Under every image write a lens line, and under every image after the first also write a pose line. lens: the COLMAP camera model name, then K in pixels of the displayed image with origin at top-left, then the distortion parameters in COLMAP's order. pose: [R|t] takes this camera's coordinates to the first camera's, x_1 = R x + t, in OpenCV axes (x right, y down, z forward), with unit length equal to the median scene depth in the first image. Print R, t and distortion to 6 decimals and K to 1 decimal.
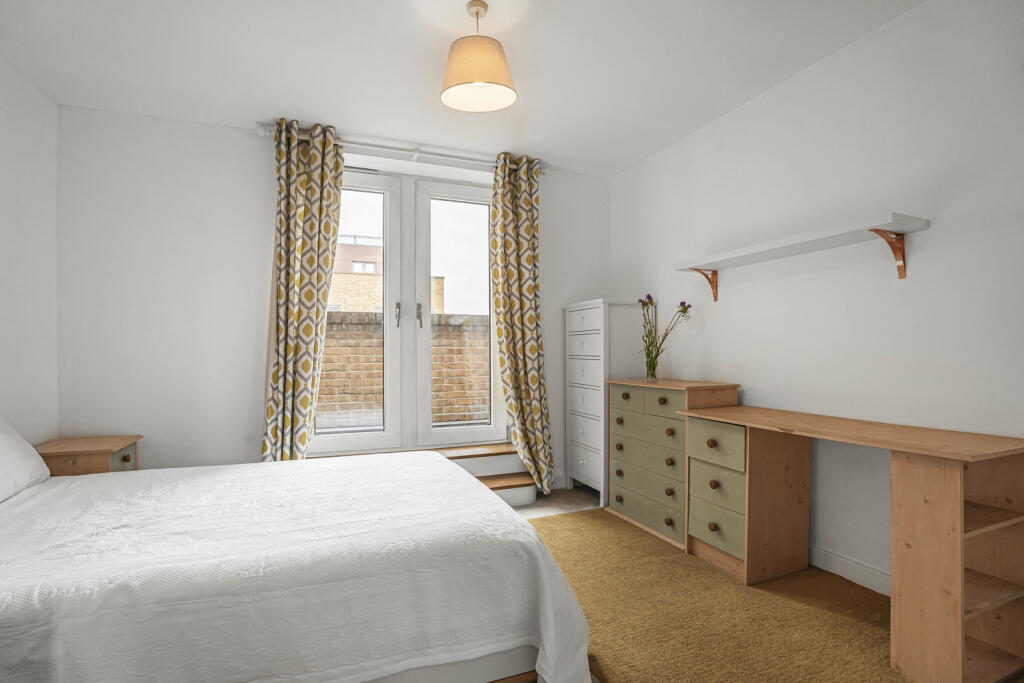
lens RADIAL K [[469.0, 0, 506.2], [0, 469.0, 338.3], [0, 0, 1]] dist [-0.020323, 0.000660]
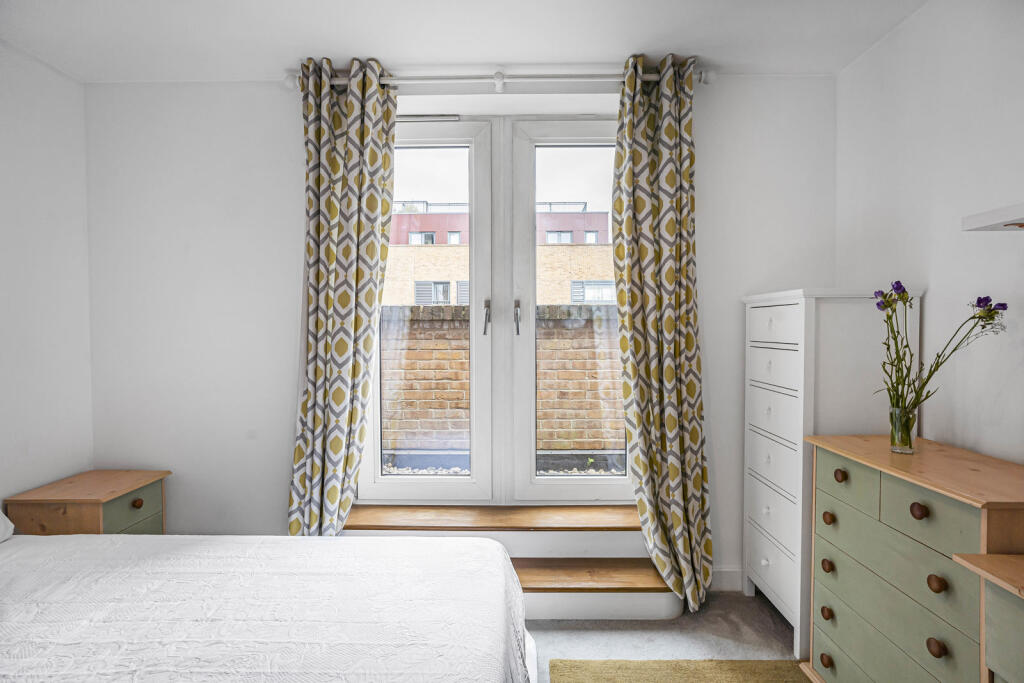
lens RADIAL K [[527.5, 0, 513.8], [0, 527.5, 342.0], [0, 0, 1]] dist [0.006179, 0.004130]
pose [[0.926947, 0.008886, -0.375088, 0.132072], [0.008919, 0.998915, 0.045704, -0.056537], [0.375087, -0.045711, 0.925862, 0.308499]]
